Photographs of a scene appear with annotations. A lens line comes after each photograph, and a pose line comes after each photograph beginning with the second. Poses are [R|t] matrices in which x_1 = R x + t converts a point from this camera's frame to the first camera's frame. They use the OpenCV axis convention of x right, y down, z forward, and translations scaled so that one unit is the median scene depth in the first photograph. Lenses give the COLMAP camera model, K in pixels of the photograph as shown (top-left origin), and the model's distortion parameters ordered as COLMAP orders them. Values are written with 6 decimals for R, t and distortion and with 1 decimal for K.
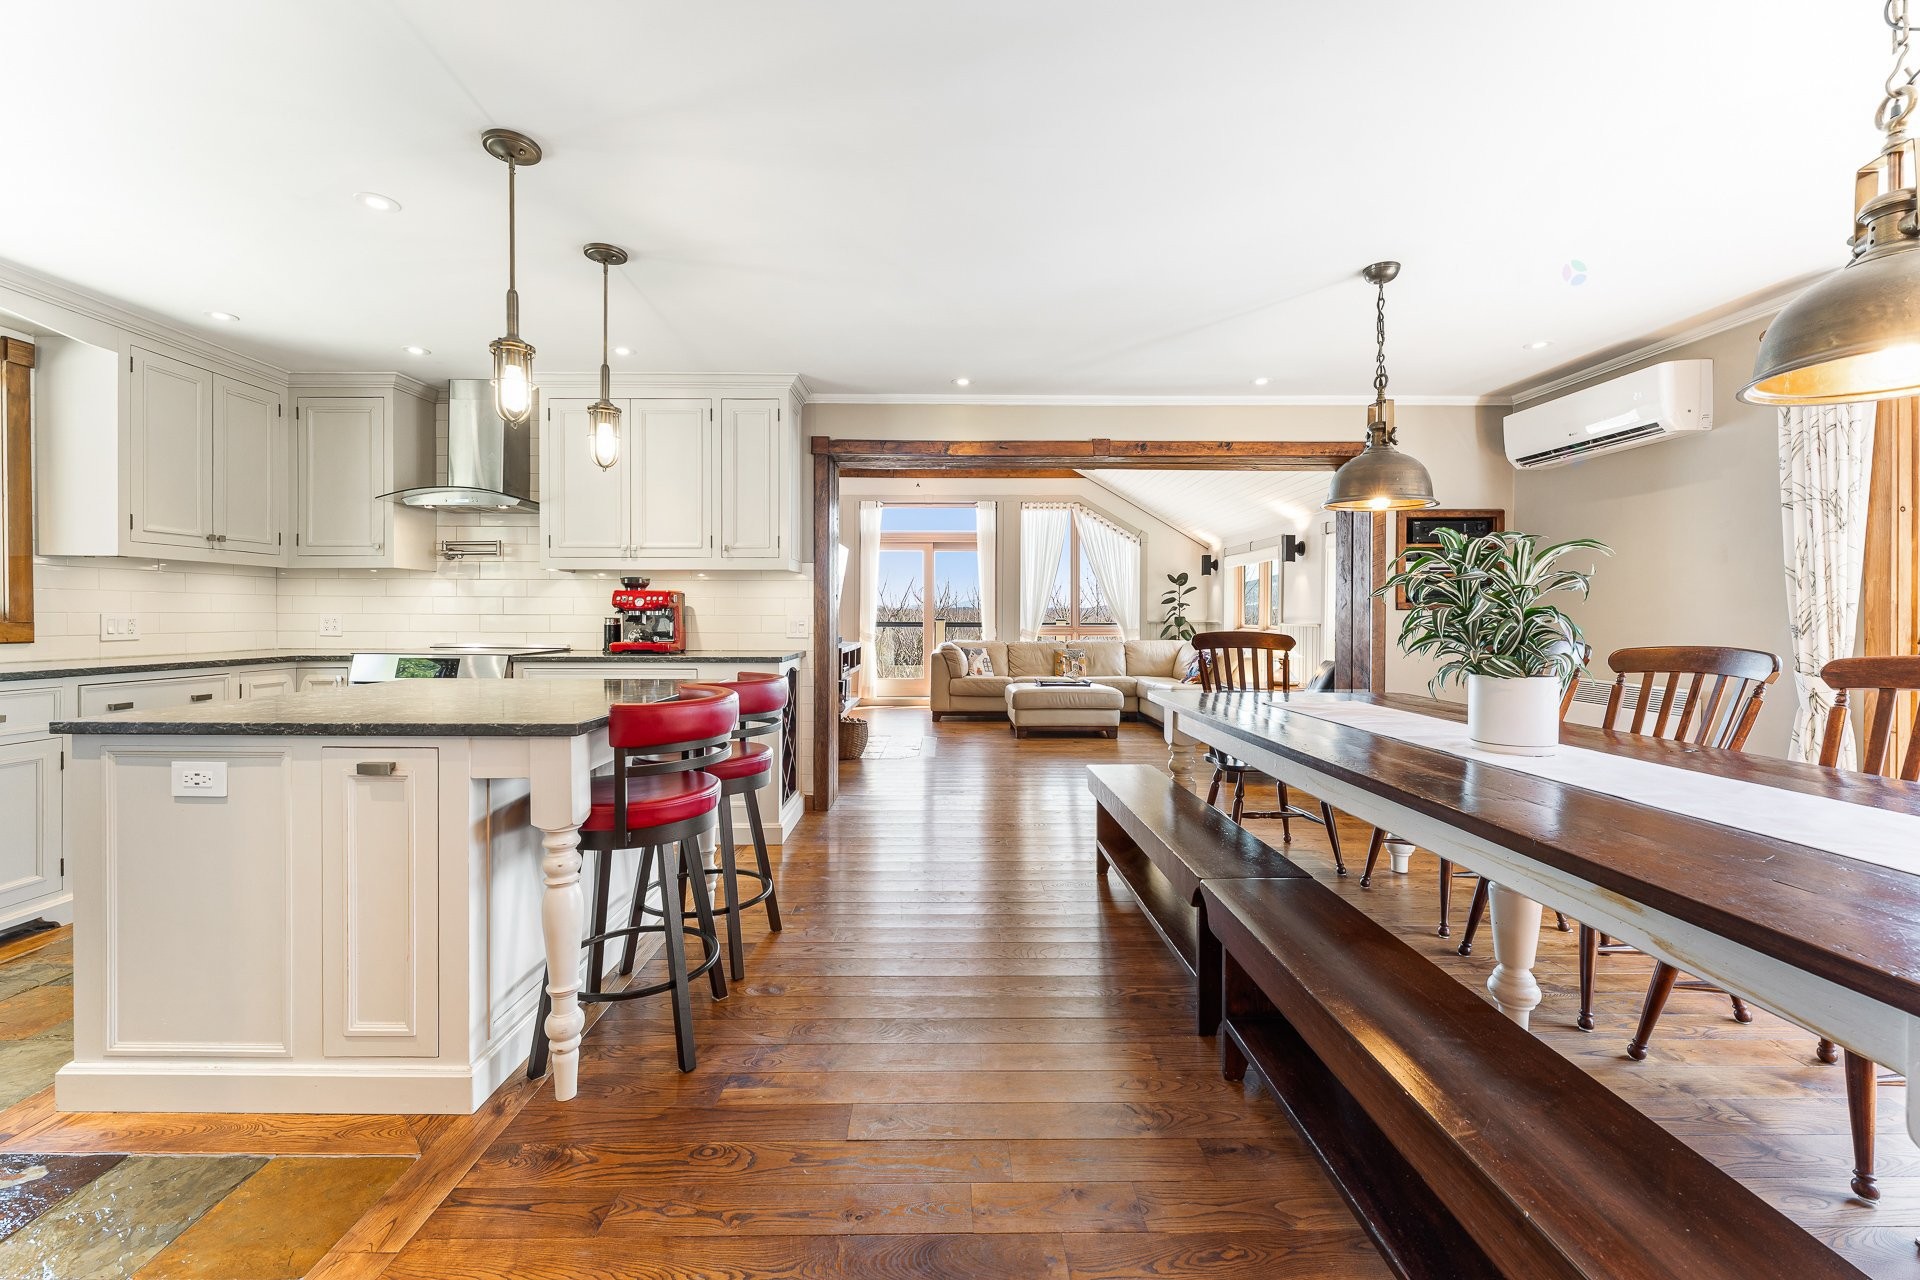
lens RADIAL K [[779.9, 0, 954.5], [0, 779.9, 621.7], [0, 0, 1]] dist [-0.004213, 0.000420]
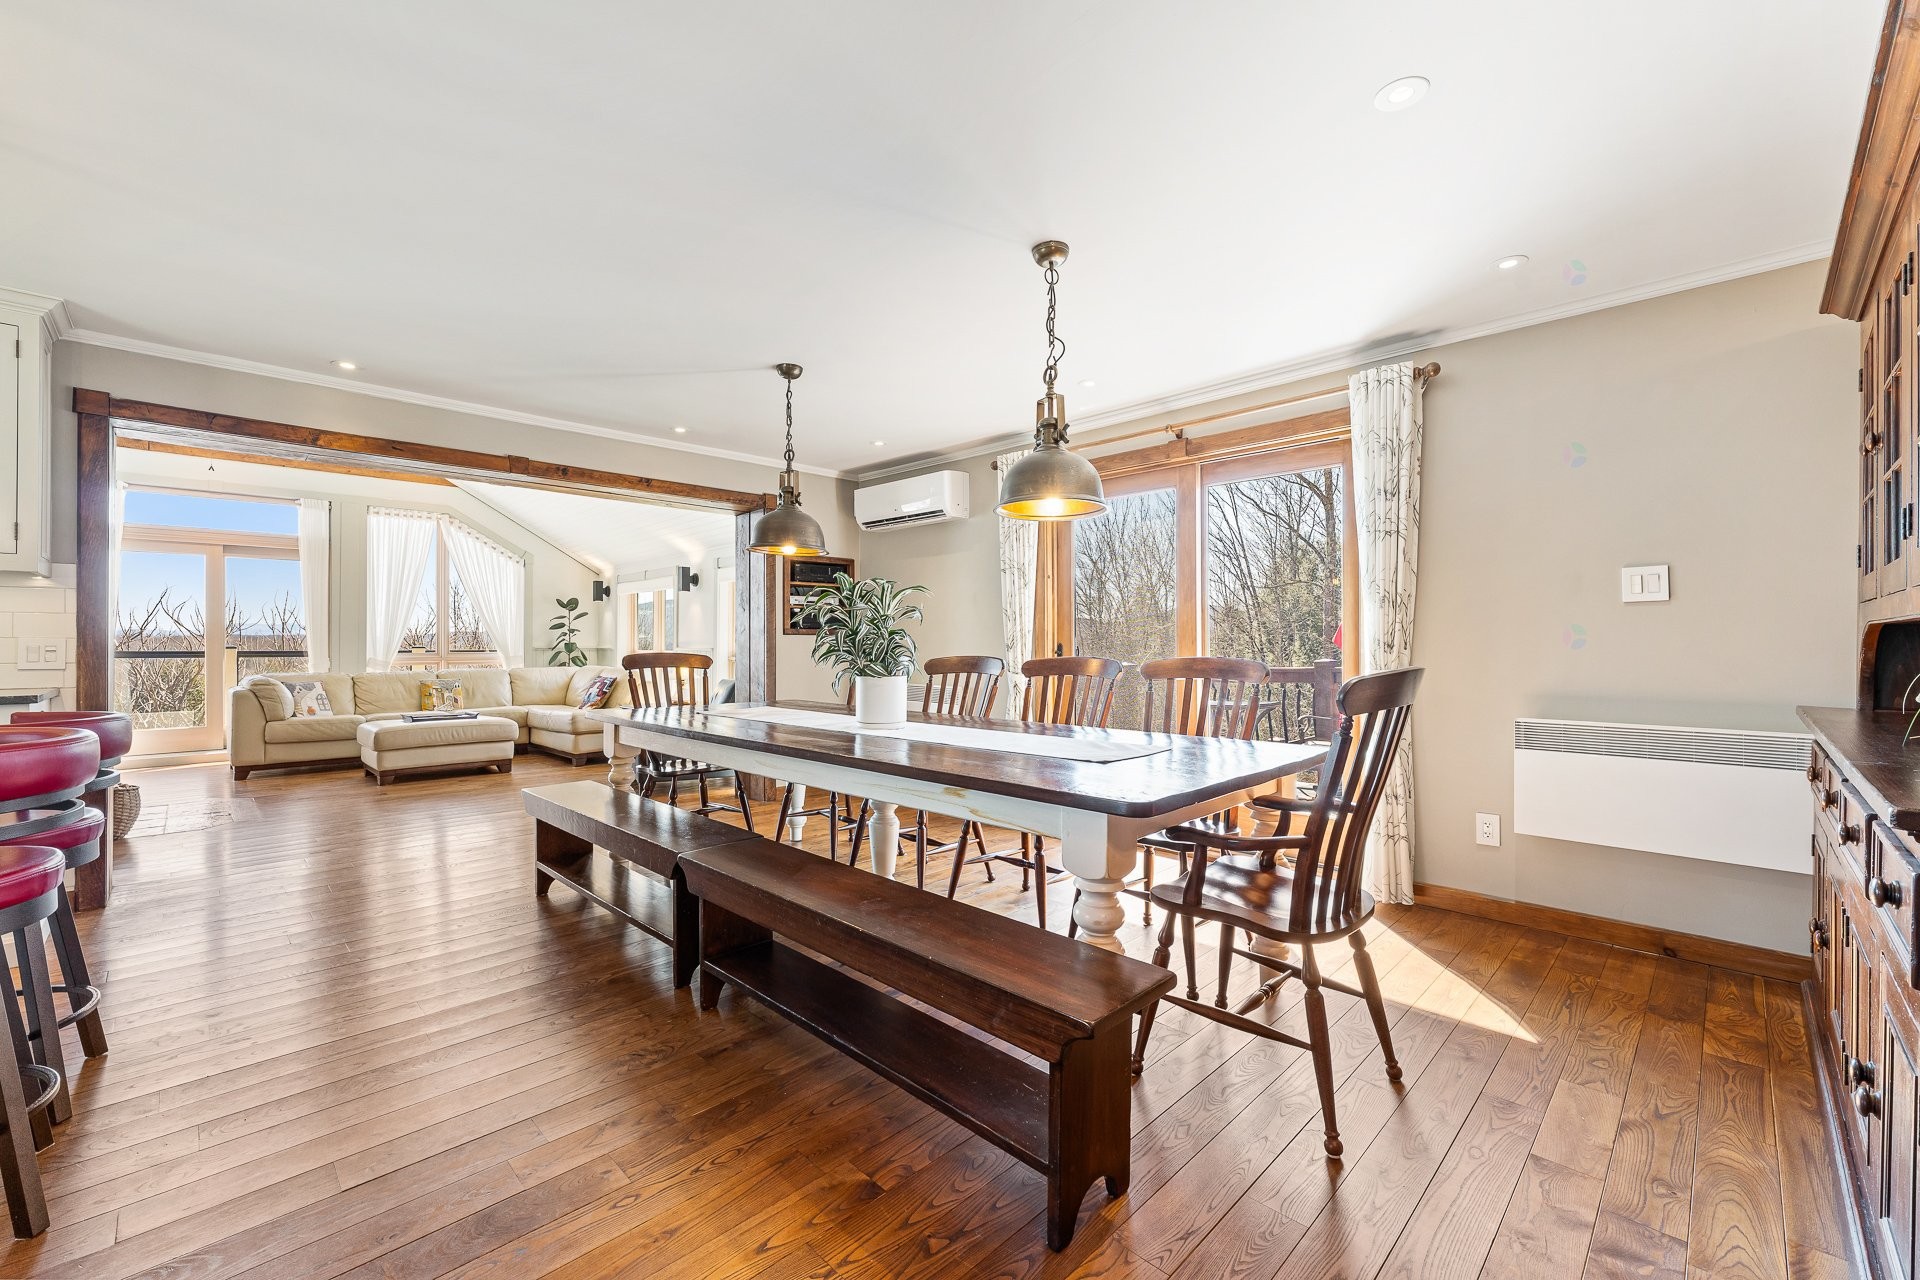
lens RADIAL K [[779.9, 0, 950.9], [0, 779.9, 644.1], [0, 0, 1]] dist [-0.004213, 0.000420]
pose [[0.719743, -0.002904, 0.694234, -0.107256], [0.008122, 0.999958, -0.004238, 0.008207], [-0.694193, 0.008689, 0.719736, -0.076098]]
